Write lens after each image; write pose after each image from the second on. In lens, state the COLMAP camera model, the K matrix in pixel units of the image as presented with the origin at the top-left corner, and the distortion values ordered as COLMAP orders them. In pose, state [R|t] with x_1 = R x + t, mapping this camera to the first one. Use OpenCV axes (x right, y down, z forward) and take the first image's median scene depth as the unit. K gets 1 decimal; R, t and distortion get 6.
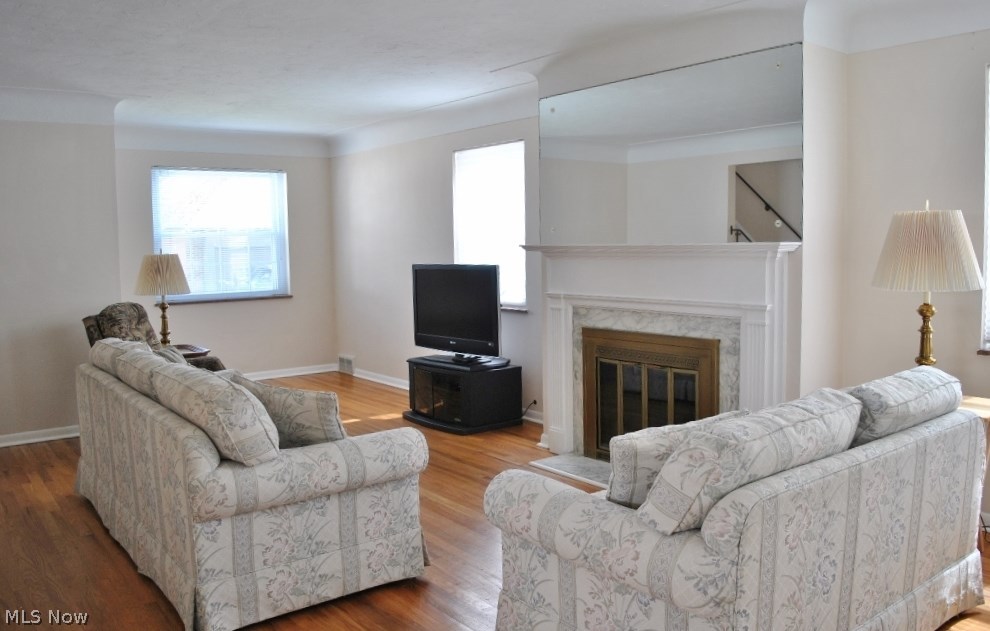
lens RADIAL K [[779.5, 0, 495.0], [0, 779.5, 315.5], [0, 0, 1]] dist [0.001467, 0.000253]
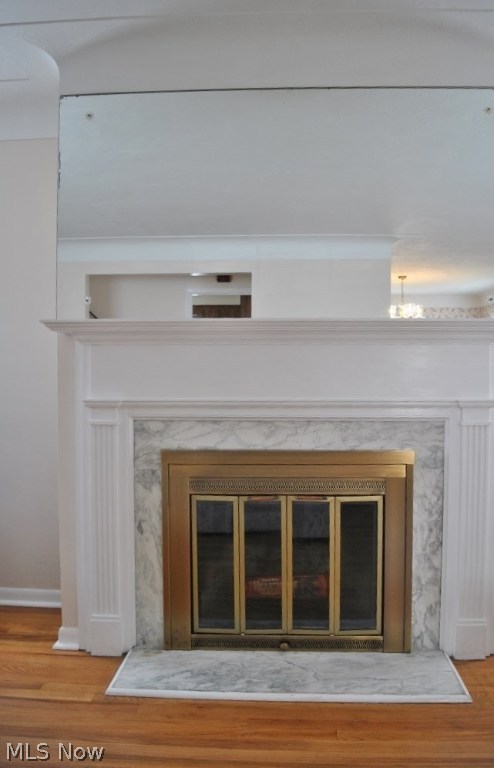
lens RADIAL K [[624.8, 0, 247.0], [0, 624.8, 384.0], [0, 0, 1]] dist [-0.088926, -0.003976]
pose [[0.668365, -0.008622, 0.743784, -0.230085], [0.058162, 0.997477, -0.040701, -0.015285], [-0.741556, 0.070463, 0.667180, 0.628937]]
